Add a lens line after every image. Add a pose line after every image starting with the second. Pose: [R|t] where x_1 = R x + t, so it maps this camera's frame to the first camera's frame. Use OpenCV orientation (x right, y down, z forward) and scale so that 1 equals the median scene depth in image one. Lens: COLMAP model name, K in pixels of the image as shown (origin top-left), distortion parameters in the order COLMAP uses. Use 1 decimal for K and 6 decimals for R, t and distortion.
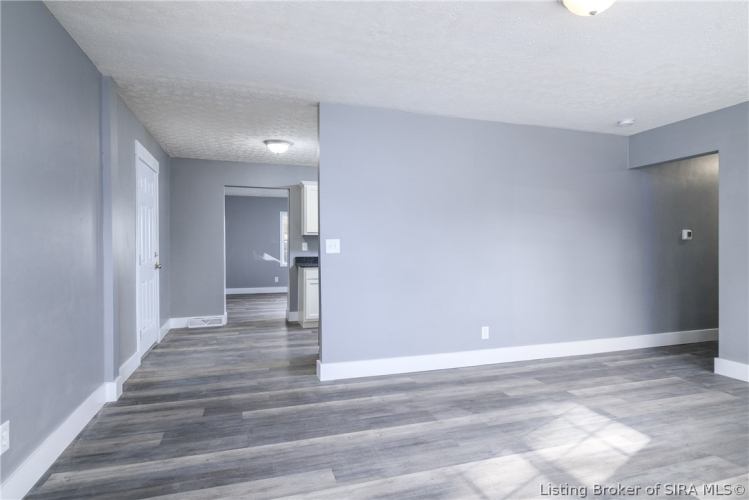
lens RADIAL K [[400.3, 0, 382.0], [0, 400.3, 249.9], [0, 0, 1]] dist [-0.003771, 0.000304]
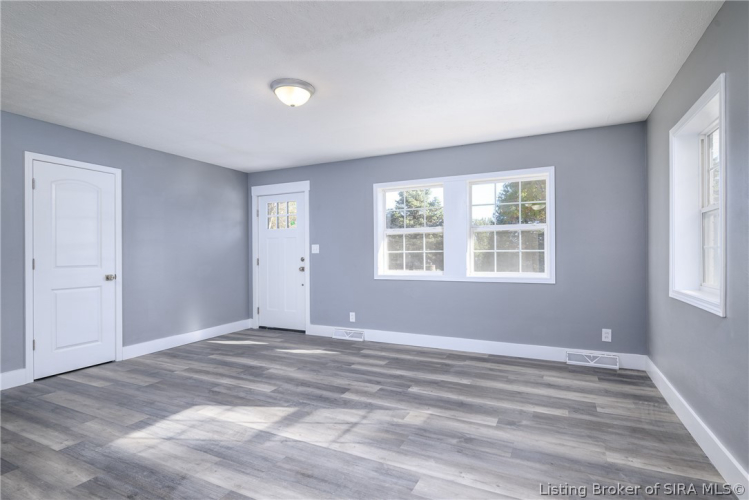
lens RADIAL K [[376.4, 0, 374.8], [0, 376.4, 248.3], [0, 0, 1]] dist [-0.004495, -0.000092]
pose [[-0.698271, 0.012887, 0.715717, -0.525605], [0.011734, 0.999910, -0.006556, -0.008557], [-0.715737, 0.003820, -0.698360, 1.257751]]
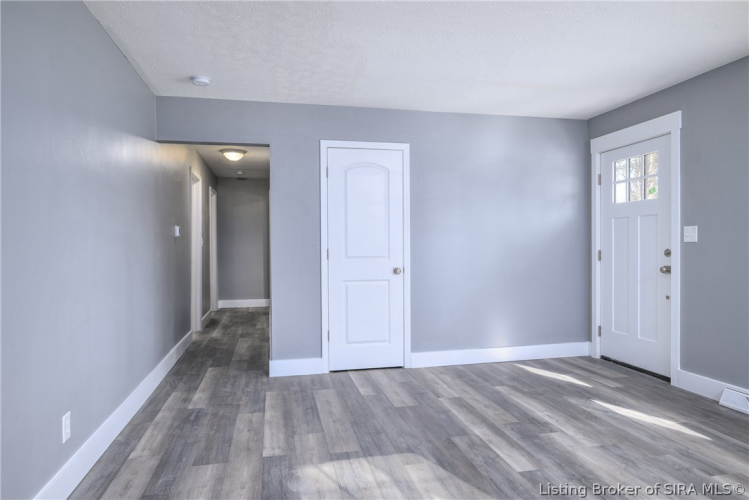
lens RADIAL K [[482.5, 0, 372.5], [0, 482.5, 252.2], [0, 0, 1]] dist [-0.012114, 0.001730]
pose [[0.128877, -0.015357, 0.991542, -0.379734], [0.015615, 0.999788, 0.013456, -0.002559], [-0.991538, 0.013749, 0.129089, 0.835790]]
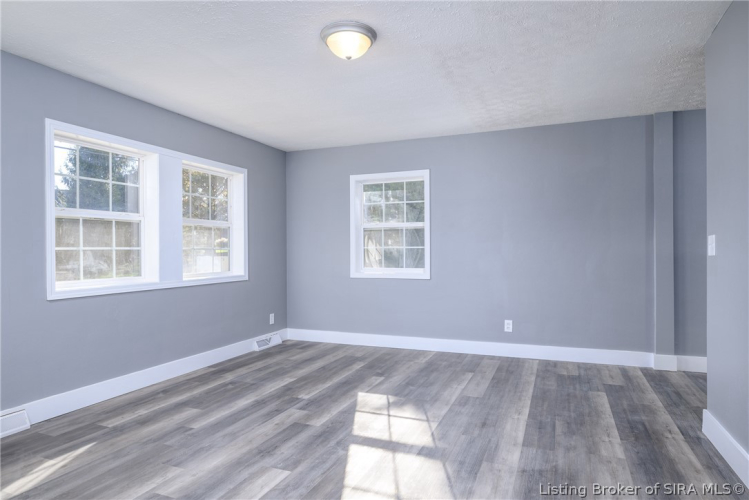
lens RADIAL K [[476.5, 0, 373.3], [0, 476.5, 253.9], [0, 0, 1]] dist [-0.011629, -0.006131]
pose [[-0.650663, 0.012848, -0.759258, 1.095141], [0.001482, 0.999876, 0.015649, -0.006107], [0.759365, 0.009057, -0.650601, 1.384435]]
